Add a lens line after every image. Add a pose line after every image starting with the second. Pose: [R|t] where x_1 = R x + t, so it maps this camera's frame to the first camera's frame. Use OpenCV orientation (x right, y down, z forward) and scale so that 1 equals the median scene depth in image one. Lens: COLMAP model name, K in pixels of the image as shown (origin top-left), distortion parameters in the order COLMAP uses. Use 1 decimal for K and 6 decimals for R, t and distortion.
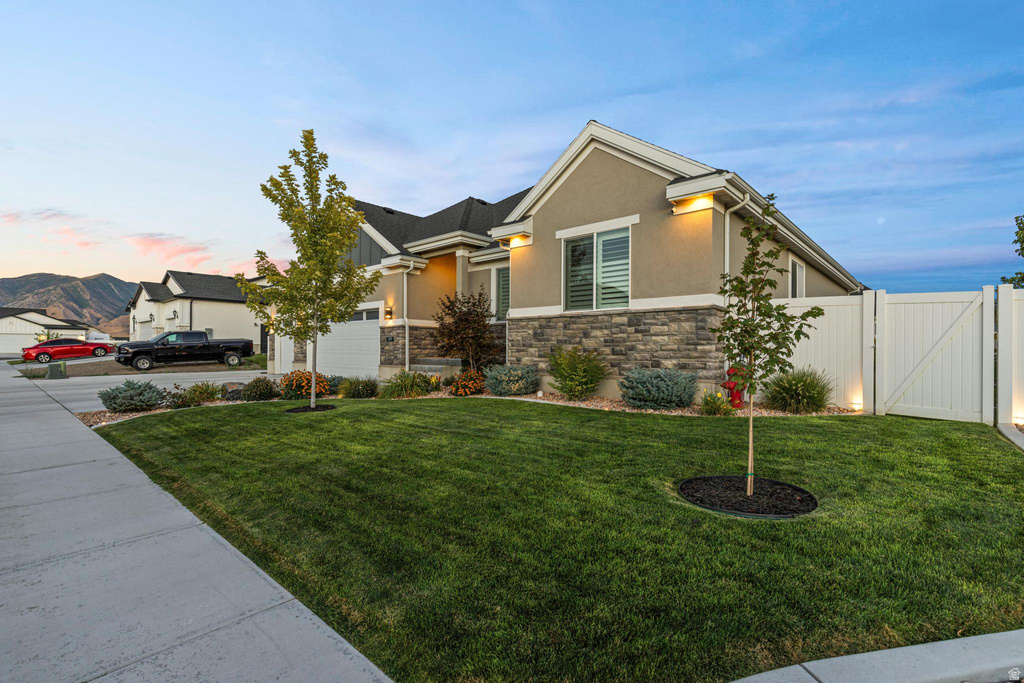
lens RADIAL K [[467.5, 0, 512.0], [0, 467.5, 341.5], [0, 0, 1]] dist [0.013439, -0.000024]
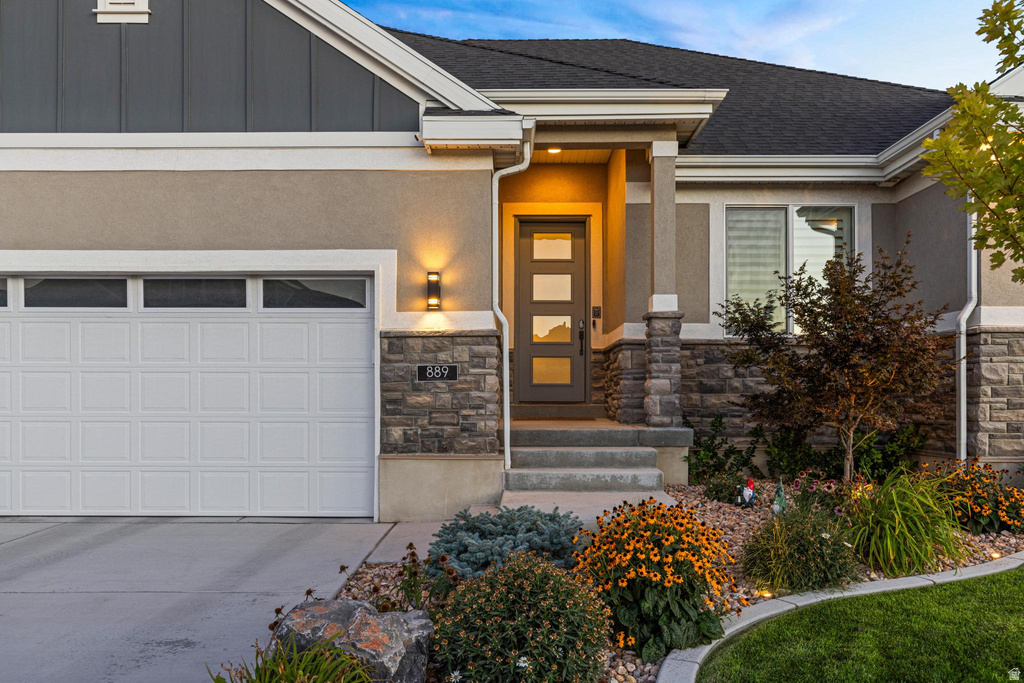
lens RADIAL K [[754.7, 0, 514.2], [0, 754.7, 394.6], [0, 0, 1]] dist [0.000322, 0.004324]
pose [[0.743186, -0.004816, 0.669067, -0.582418], [-0.008481, 0.999826, 0.016618, 0.001113], [-0.669031, -0.018025, 0.743016, 0.591878]]
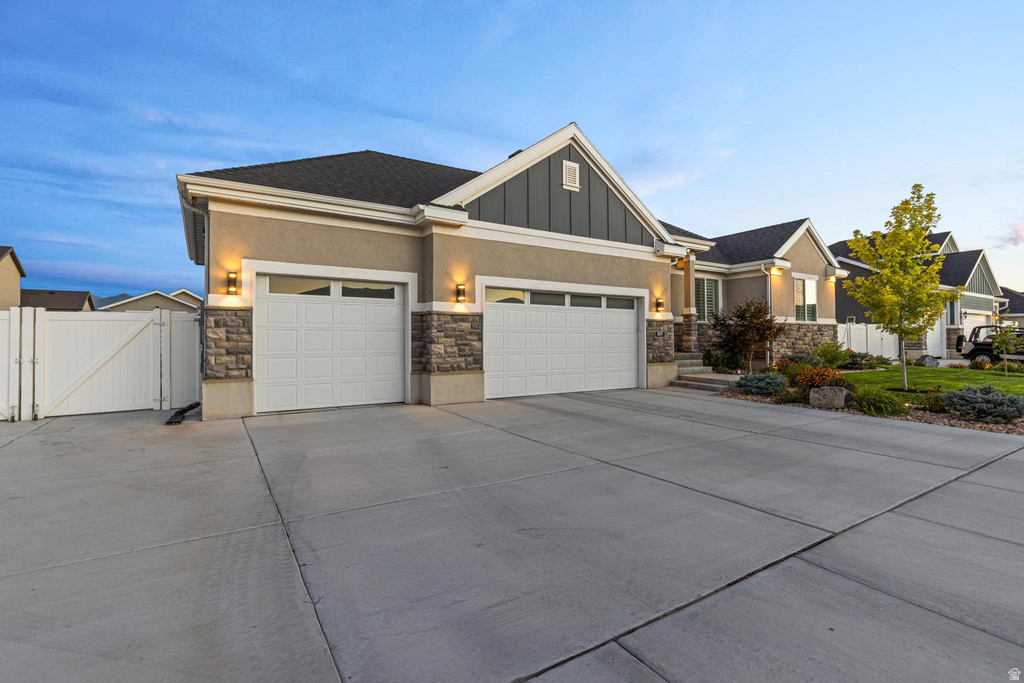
lens RADIAL K [[467.5, 0, 512.0], [0, 467.5, 341.5], [0, 0, 1]] dist [0.013439, -0.000024]
pose [[0.263063, -0.001650, 0.964777, -1.236131], [-0.010586, 0.999933, 0.004597, 0.008437], [-0.964721, -0.011422, 0.263028, 1.062783]]
